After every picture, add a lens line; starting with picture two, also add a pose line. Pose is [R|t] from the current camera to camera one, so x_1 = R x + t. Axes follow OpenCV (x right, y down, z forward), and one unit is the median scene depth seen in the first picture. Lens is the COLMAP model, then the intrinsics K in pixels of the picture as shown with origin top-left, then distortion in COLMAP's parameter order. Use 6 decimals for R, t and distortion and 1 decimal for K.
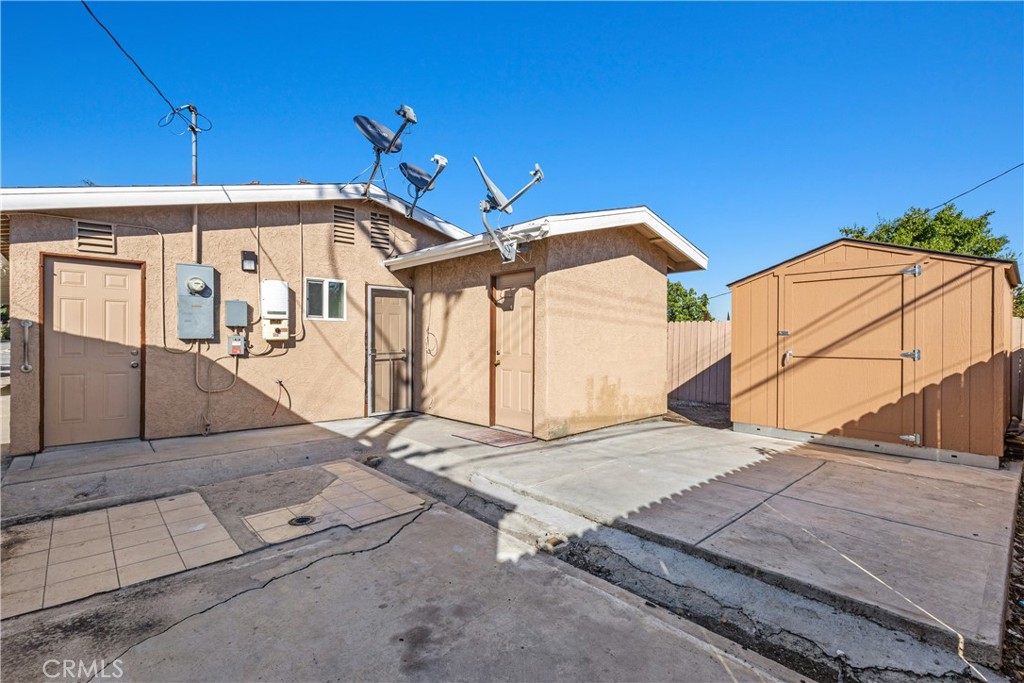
lens RADIAL K [[476.3, 0, 510.1], [0, 476.3, 341.3], [0, 0, 1]] dist [0.008211, -0.000697]
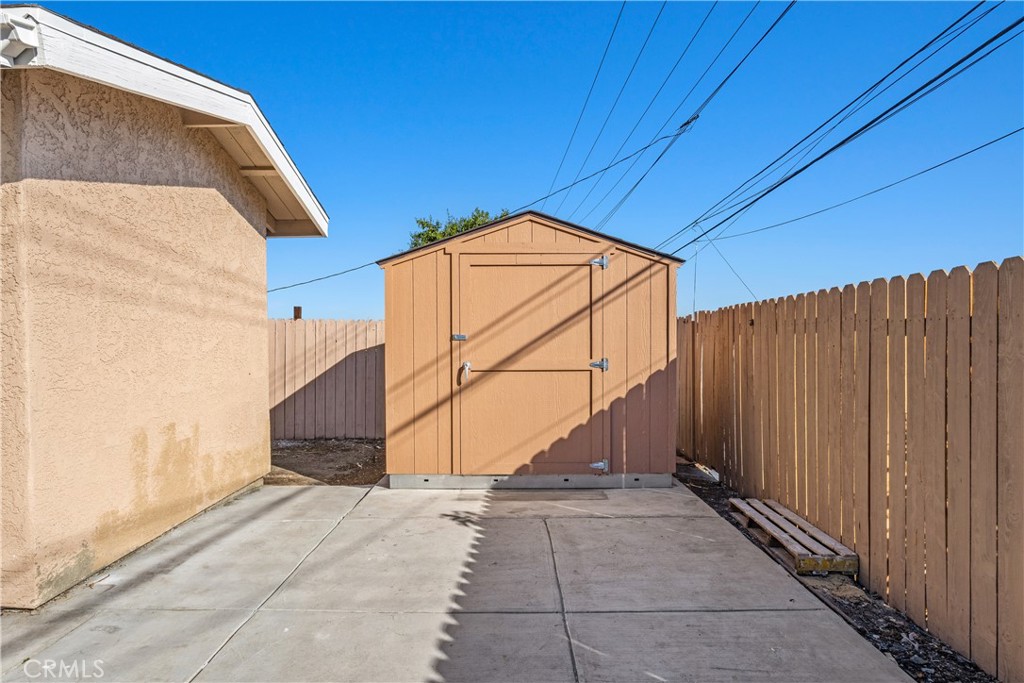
lens RADIAL K [[595.8, 0, 515.0], [0, 595.8, 349.6], [0, 0, 1]] dist [0.005294, 0.002161]
pose [[0.673894, -0.010912, 0.738747, -0.013280], [0.008676, 0.999939, 0.006855, -0.003730], [-0.738777, 0.001790, 0.673948, 0.382148]]
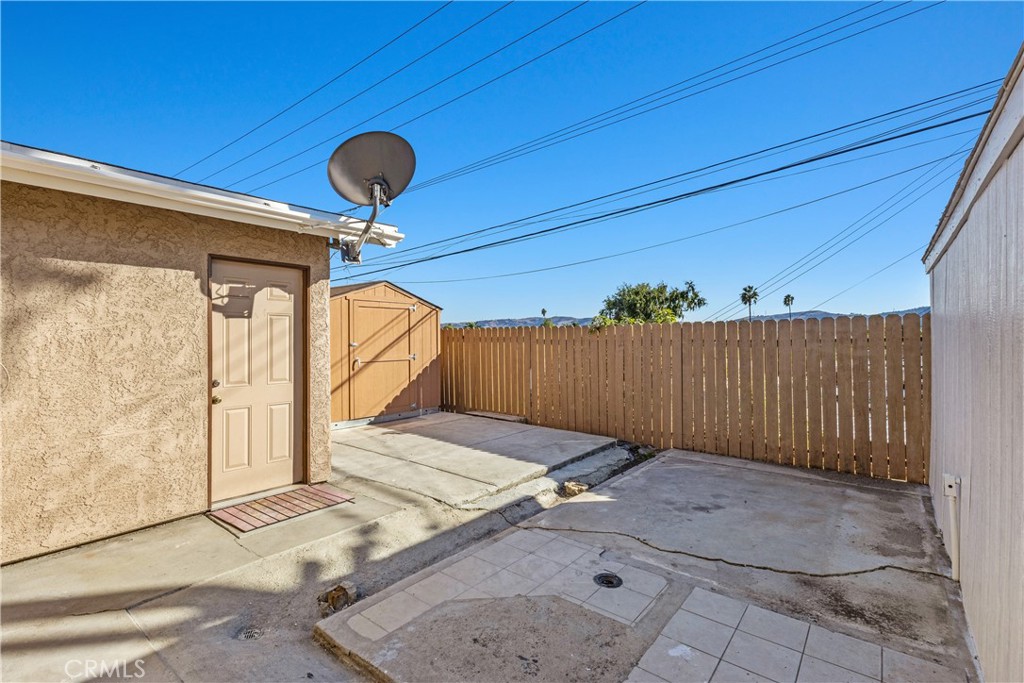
lens RADIAL K [[476.3, 0, 512.9], [0, 476.3, 345.0], [0, 0, 1]] dist [0.008211, -0.000697]
pose [[-0.170684, -0.017203, 0.985176, -0.809840], [0.014466, 0.999696, 0.019963, -0.040617], [-0.985220, 0.017659, -0.170384, 0.854594]]
